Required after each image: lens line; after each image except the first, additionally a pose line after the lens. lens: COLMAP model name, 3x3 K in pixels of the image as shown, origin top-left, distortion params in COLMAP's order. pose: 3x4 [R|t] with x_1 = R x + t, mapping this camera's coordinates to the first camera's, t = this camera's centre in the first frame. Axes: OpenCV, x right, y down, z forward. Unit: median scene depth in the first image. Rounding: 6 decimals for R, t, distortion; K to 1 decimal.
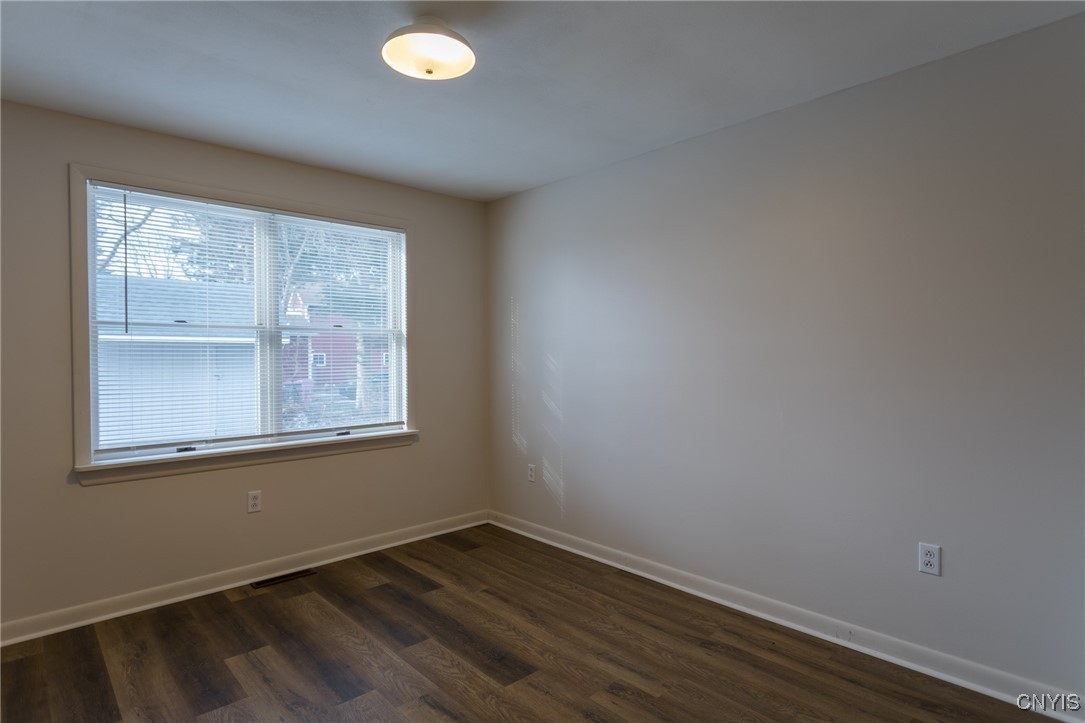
lens RADIAL K [[572.5, 0, 547.8], [0, 572.5, 362.1], [0, 0, 1]] dist [0.001699, 0.001082]
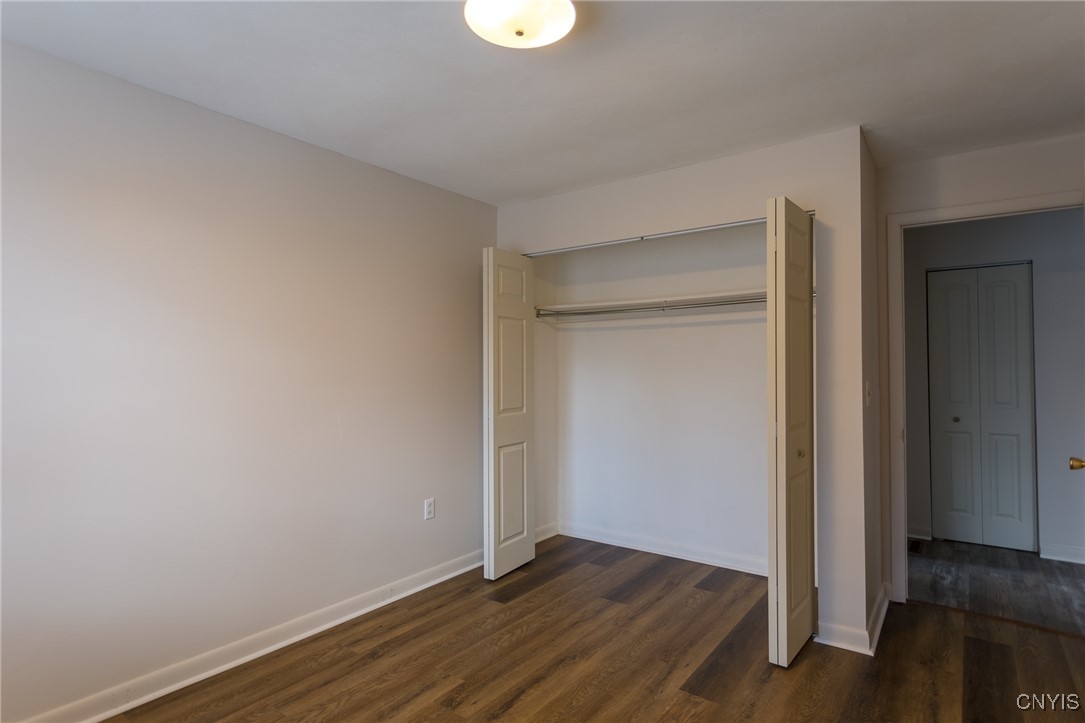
lens RADIAL K [[572.5, 0, 547.8], [0, 572.5, 362.1], [0, 0, 1]] dist [0.001699, 0.001082]
pose [[-0.186658, 0.018986, 0.982242, -0.821645], [0.012375, 0.999779, -0.016973, -0.013674], [-0.982347, 0.008987, -0.186851, 0.903264]]
